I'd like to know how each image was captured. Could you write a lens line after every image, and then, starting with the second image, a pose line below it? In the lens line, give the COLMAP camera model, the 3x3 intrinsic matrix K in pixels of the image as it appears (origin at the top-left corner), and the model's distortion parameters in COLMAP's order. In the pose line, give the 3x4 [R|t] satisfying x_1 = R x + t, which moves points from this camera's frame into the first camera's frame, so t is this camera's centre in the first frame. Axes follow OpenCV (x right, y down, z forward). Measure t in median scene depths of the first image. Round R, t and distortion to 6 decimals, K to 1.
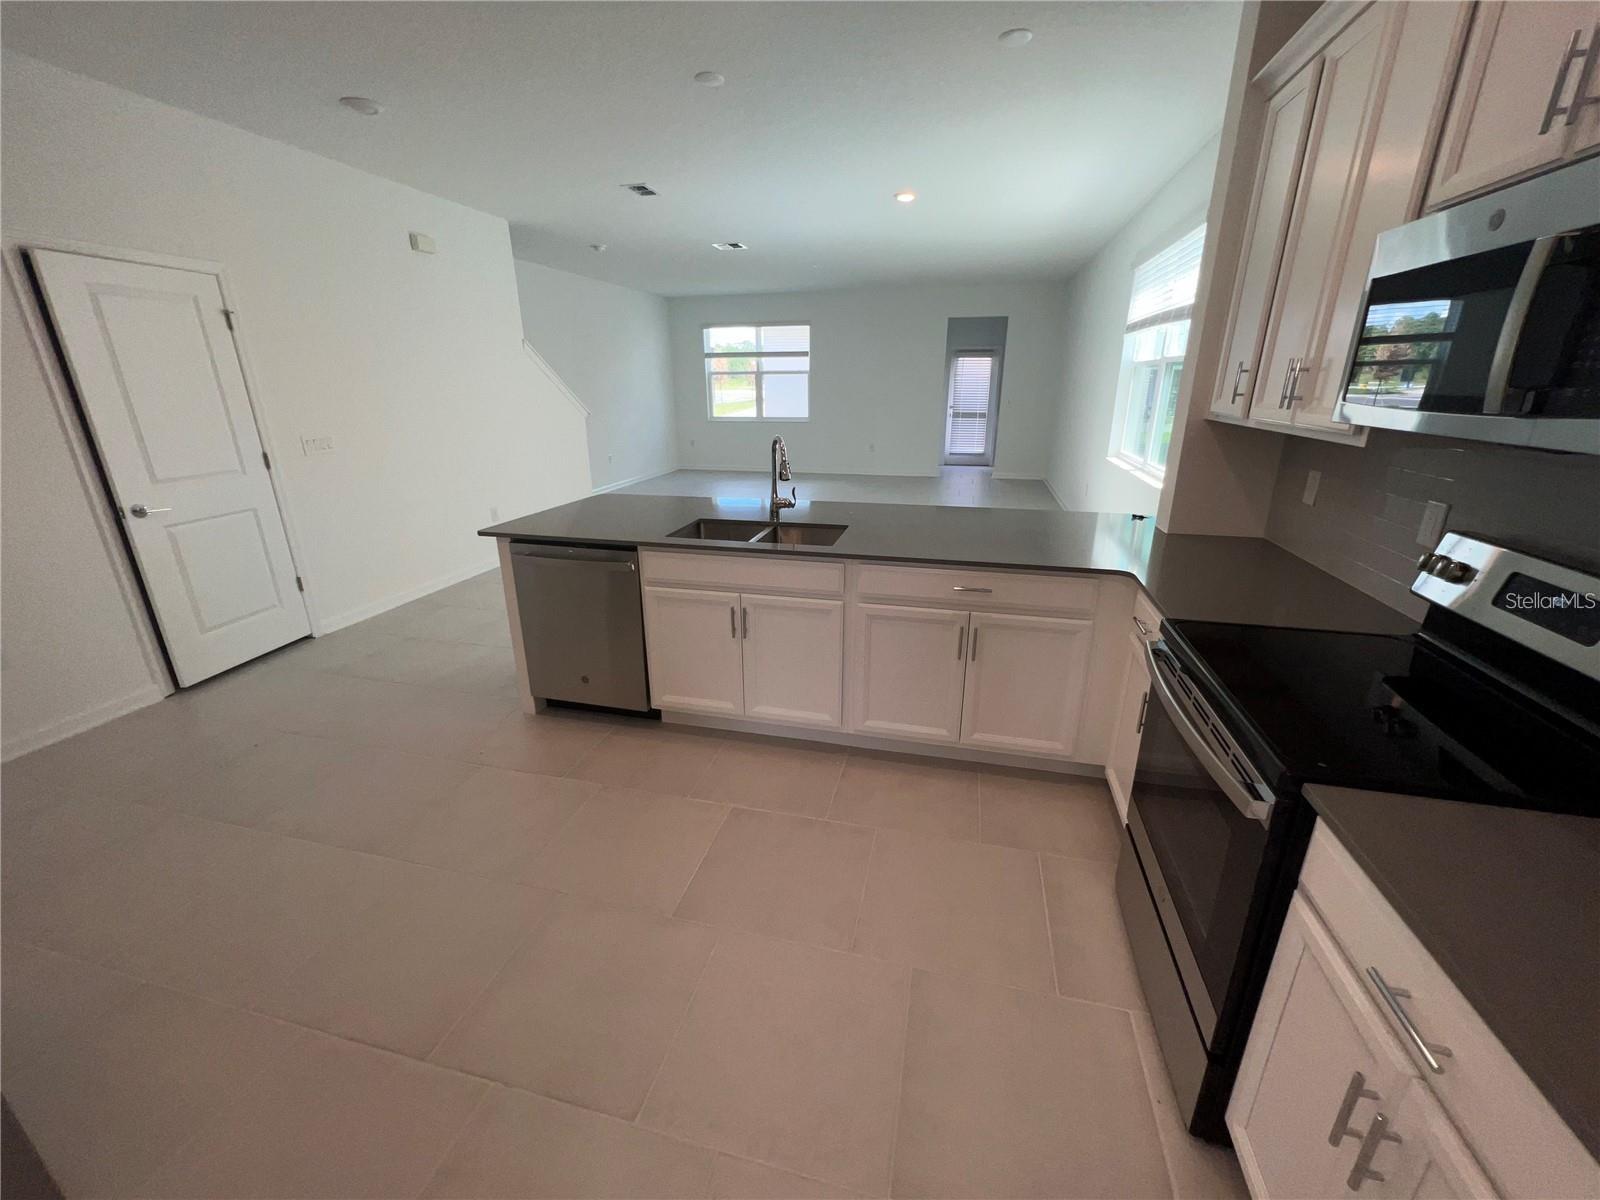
lens RADIAL K [[641.2, 0, 800.0], [0, 641.2, 600.0], [0, 0, 1]] dist [0.000140, 0.000524]
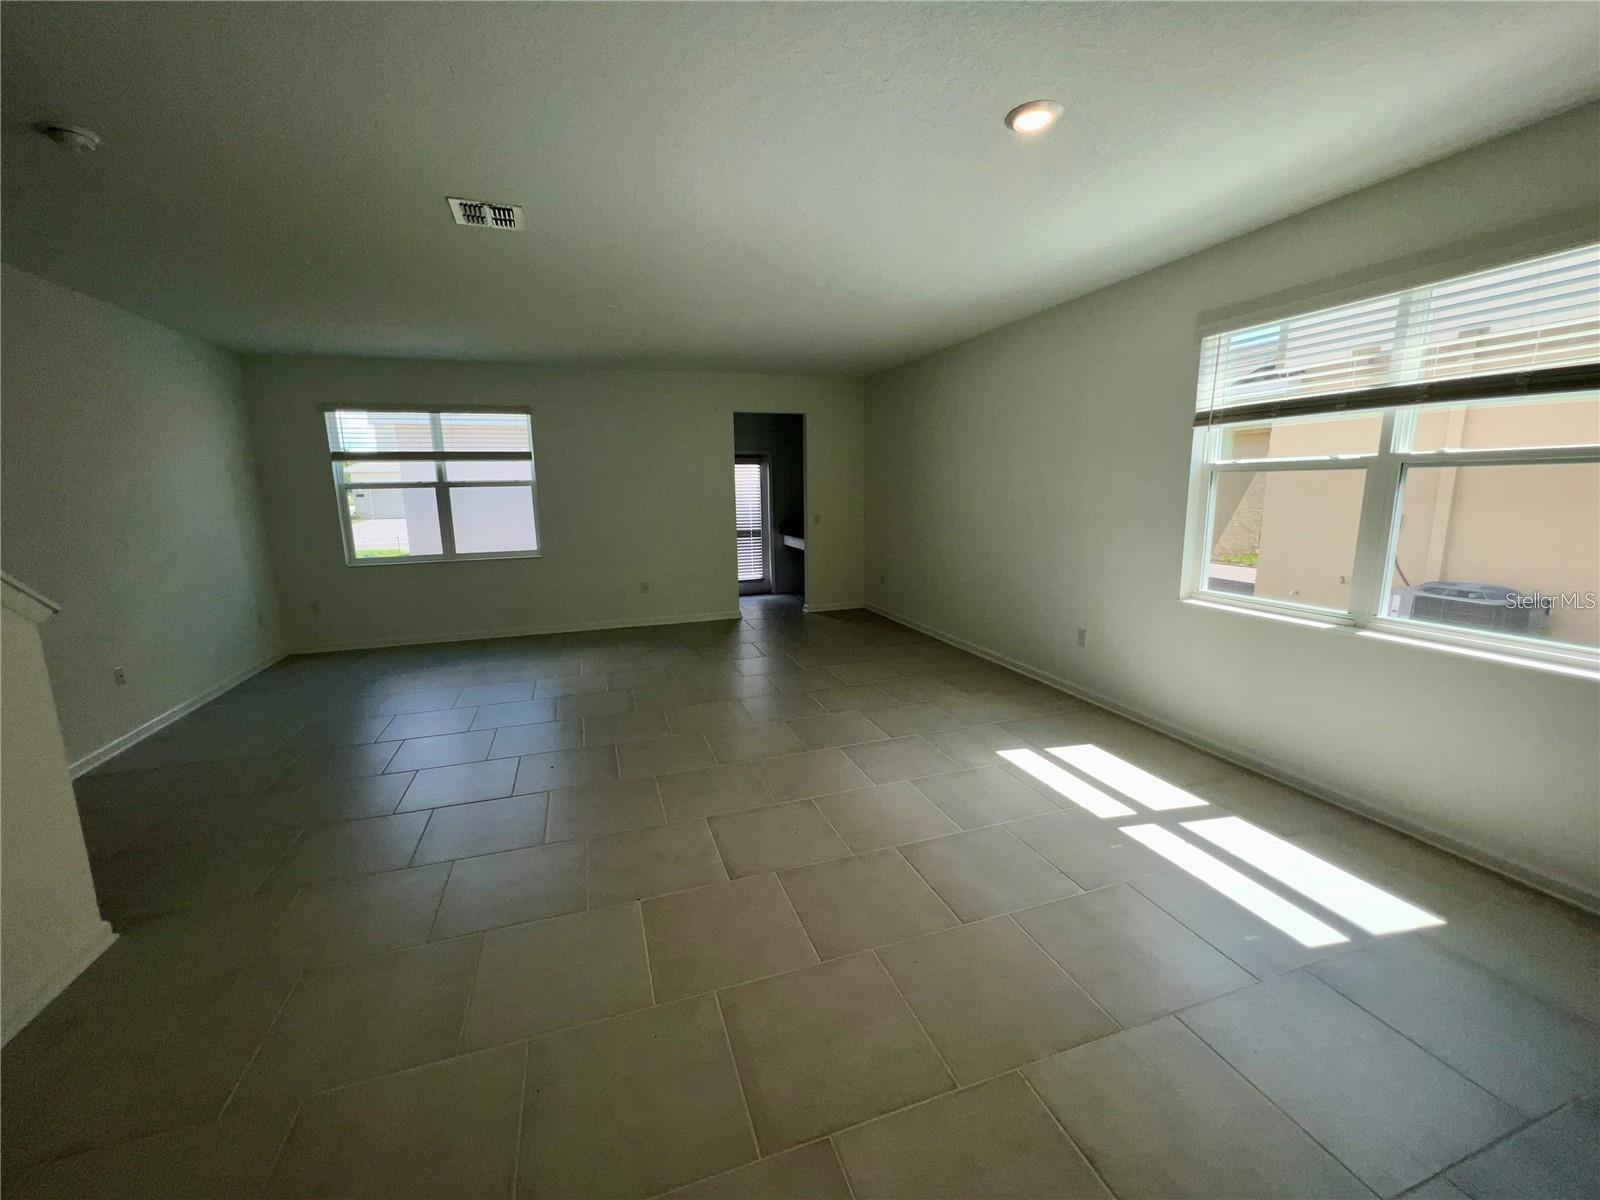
lens RADIAL K [[641.2, 0, 800.0], [0, 641.2, 600.0], [0, 0, 1]] dist [0.000140, 0.000524]
pose [[0.837980, -0.104169, 0.535667, -0.118488], [0.188891, 0.976300, -0.105638, -0.120296], [-0.511967, 0.189705, 0.837796, 0.340221]]
